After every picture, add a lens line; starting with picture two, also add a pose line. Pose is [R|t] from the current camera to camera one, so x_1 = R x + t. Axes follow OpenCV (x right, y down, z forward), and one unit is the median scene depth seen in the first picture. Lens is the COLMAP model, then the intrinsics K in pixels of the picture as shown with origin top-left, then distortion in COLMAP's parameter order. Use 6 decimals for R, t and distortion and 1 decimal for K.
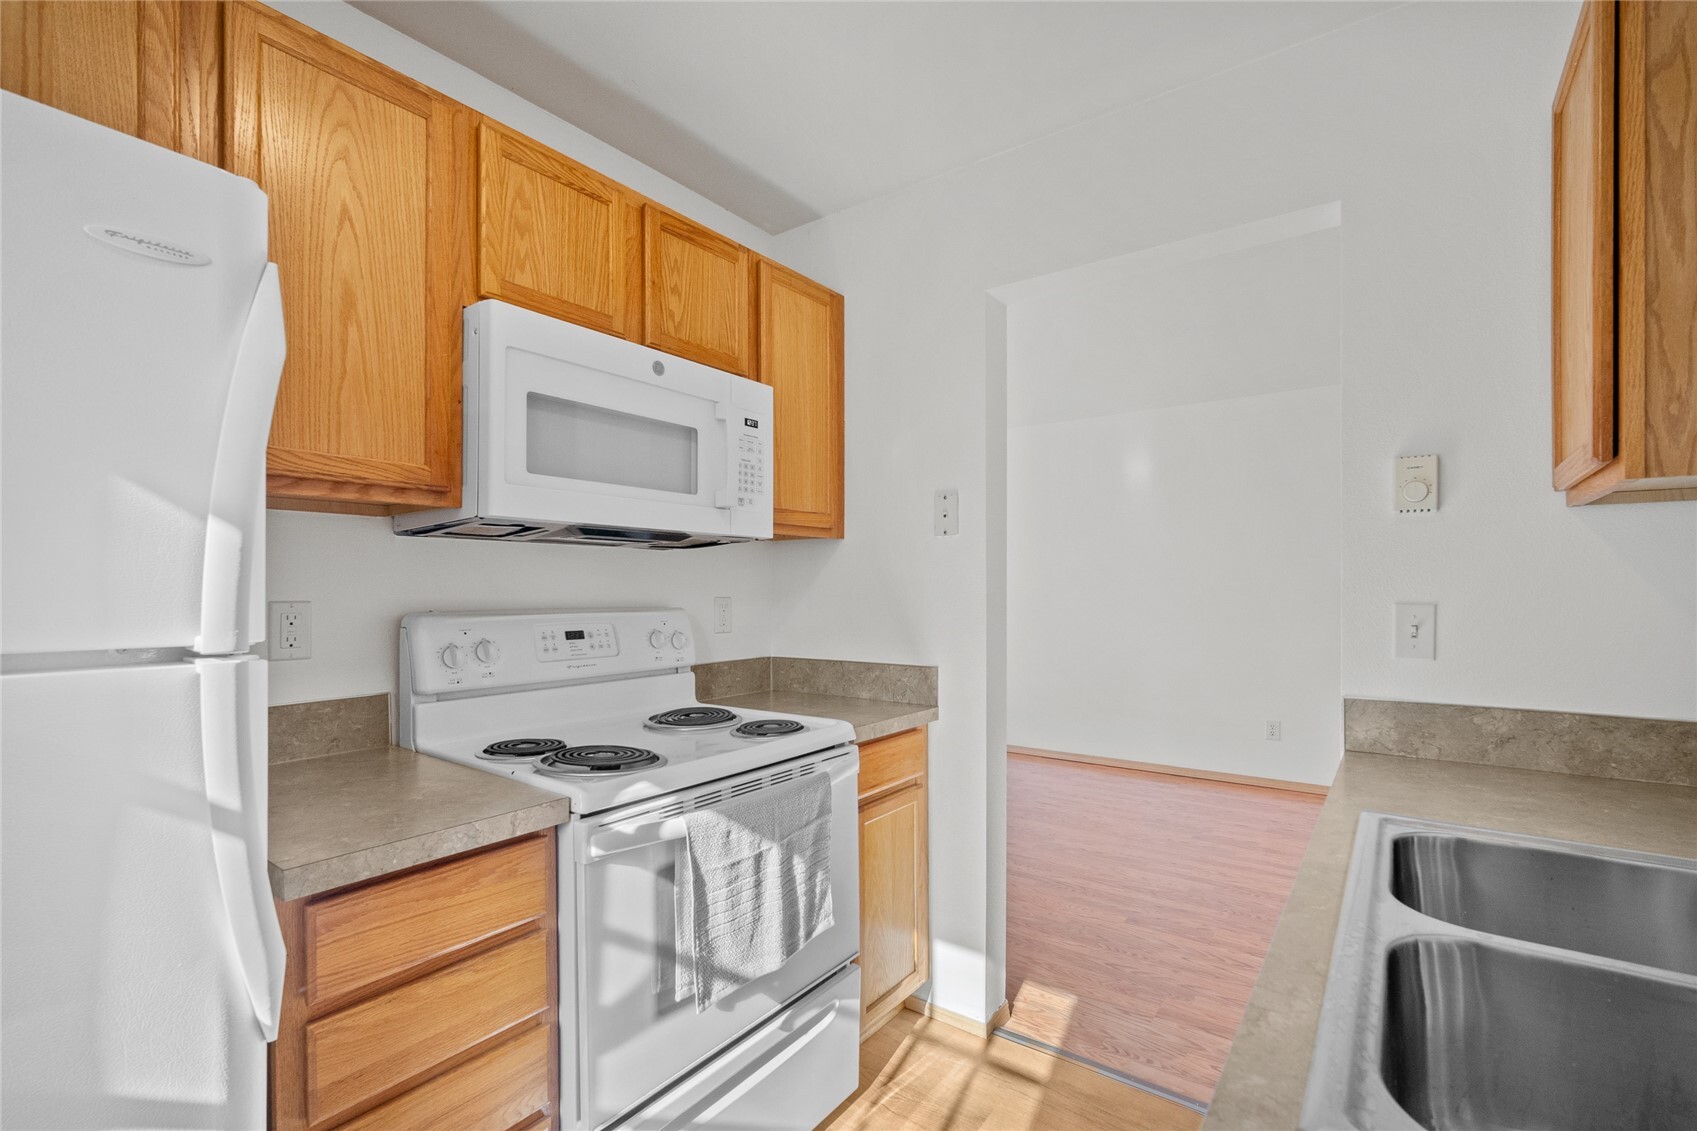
lens RADIAL K [[743.7, 0, 860.5], [0, 743.7, 583.4], [0, 0, 1]] dist [-0.013215, 0.004600]
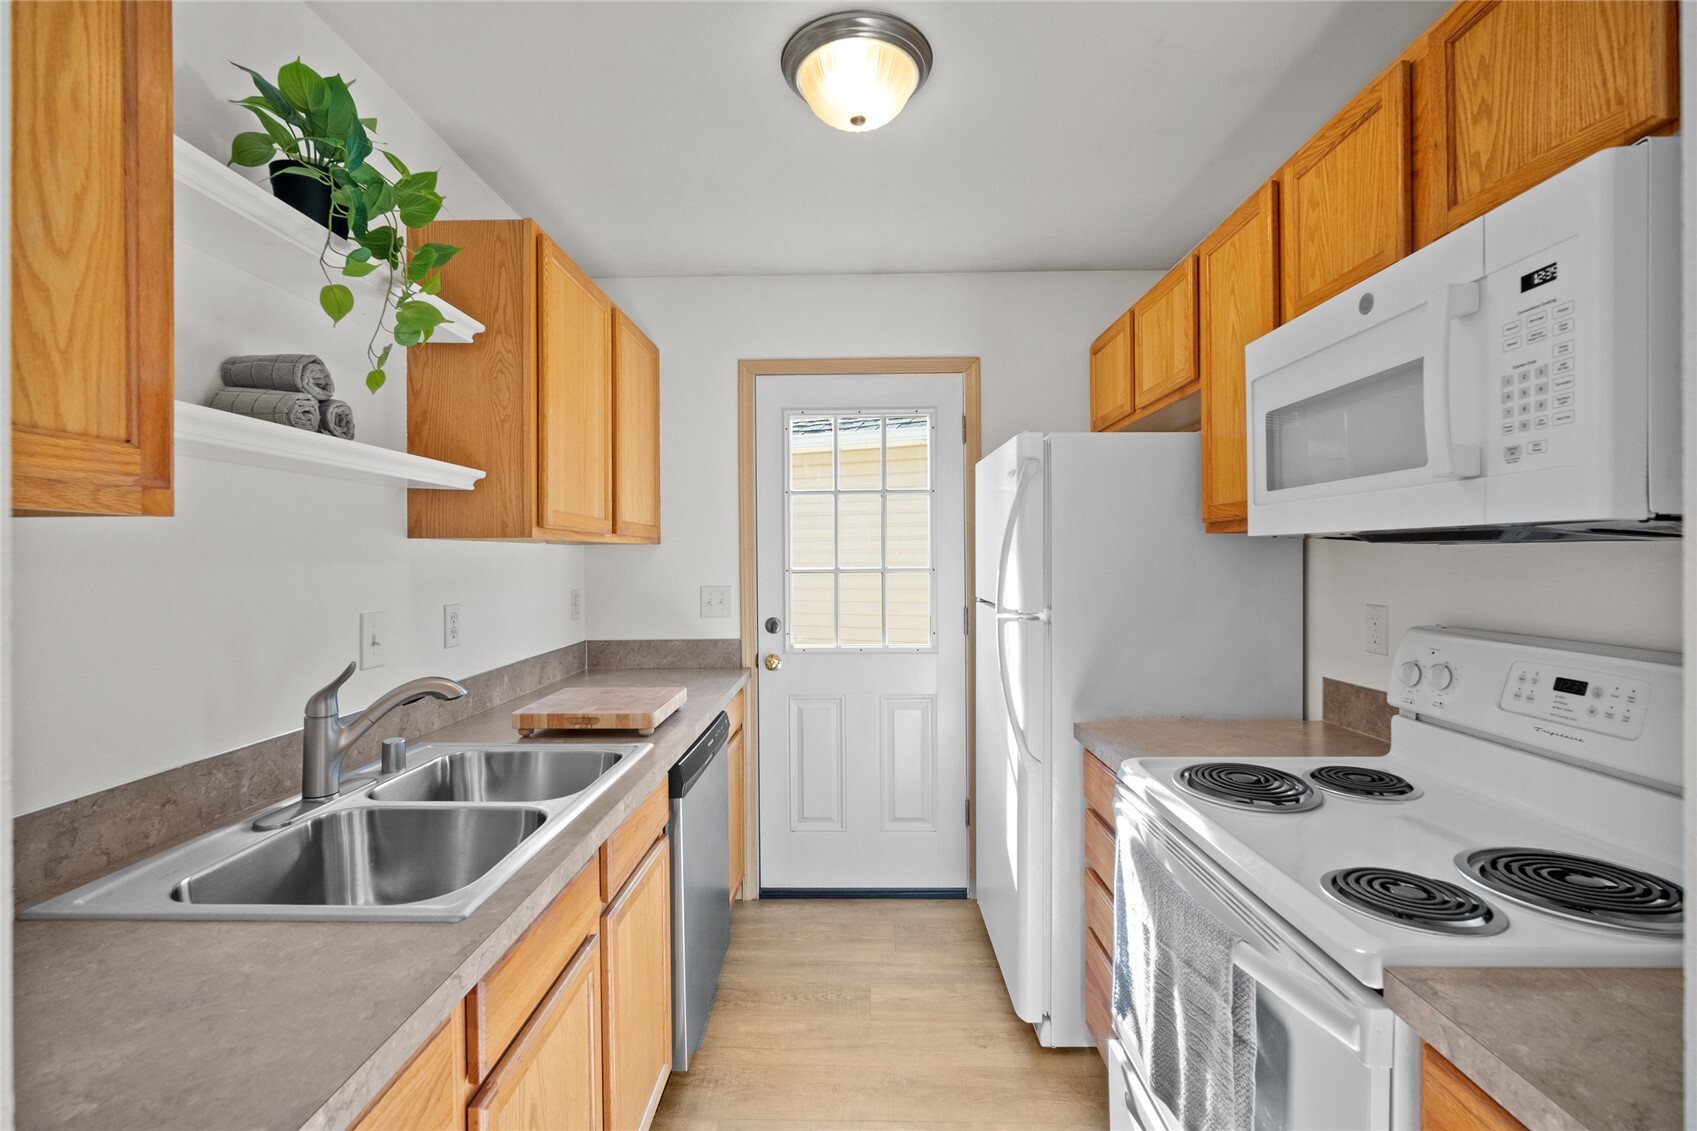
lens RADIAL K [[743.7, 0, 847.9], [0, 743.7, 558.2], [0, 0, 1]] dist [-0.013215, 0.004600]
pose [[-0.817572, 0.006433, -0.575790, 0.476497], [0.010735, 0.999934, -0.004071, -0.043435], [0.575726, -0.009510, -0.817587, 1.135403]]
